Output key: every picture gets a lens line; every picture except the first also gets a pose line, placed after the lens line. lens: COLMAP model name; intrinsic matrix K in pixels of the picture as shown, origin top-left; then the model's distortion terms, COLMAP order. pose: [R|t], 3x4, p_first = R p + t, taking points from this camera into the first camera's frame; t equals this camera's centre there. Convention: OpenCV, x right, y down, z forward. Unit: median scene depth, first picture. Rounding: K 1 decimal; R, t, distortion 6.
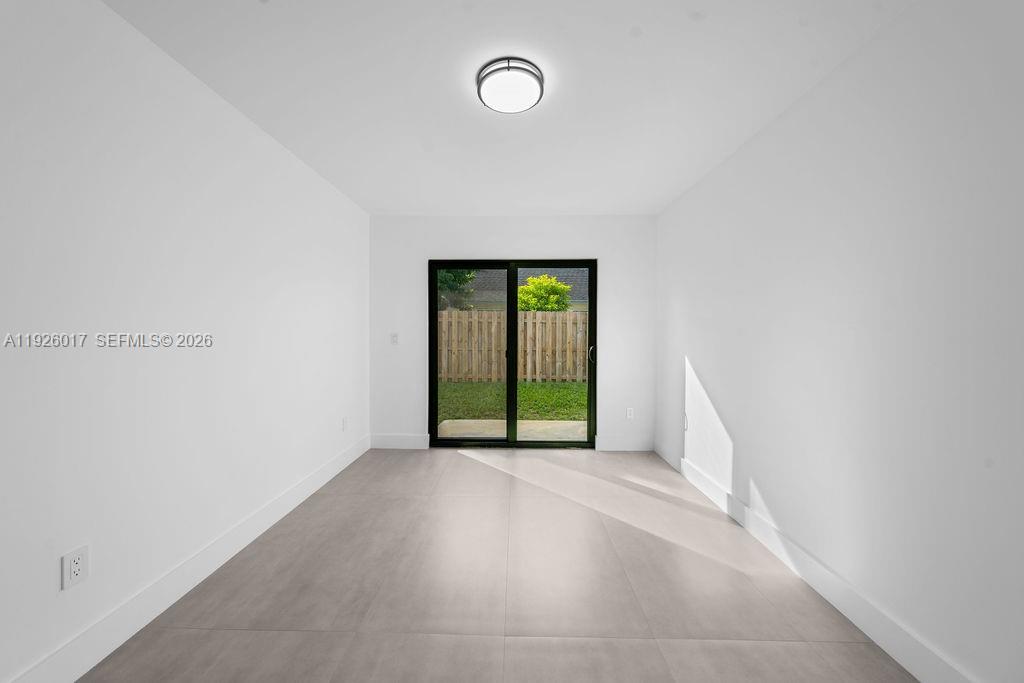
lens RADIAL K [[353.9, 0, 512.4], [0, 353.9, 334.1], [0, 0, 1]] dist [0.000357, 0.000040]
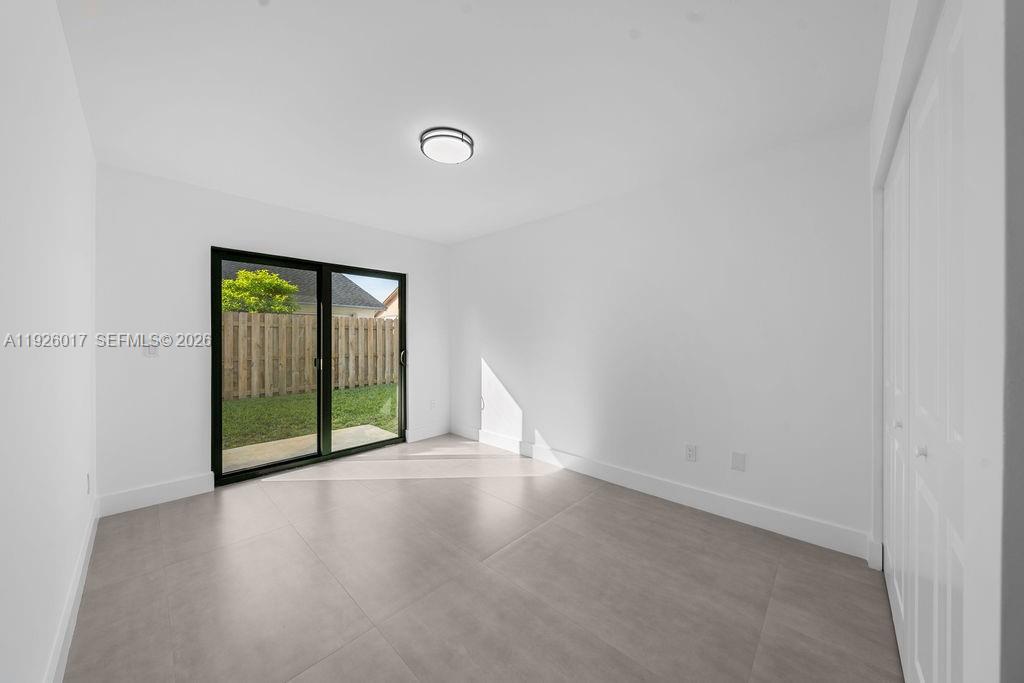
lens RADIAL K [[350.3, 0, 513.3], [0, 350.3, 335.4], [0, 0, 1]] dist [0.000398, -0.000056]
pose [[0.670560, 0.000346, 0.741855, -0.356636], [0.006970, 0.999953, -0.006766, -0.004231], [-0.741823, 0.009708, 0.670526, -0.003651]]
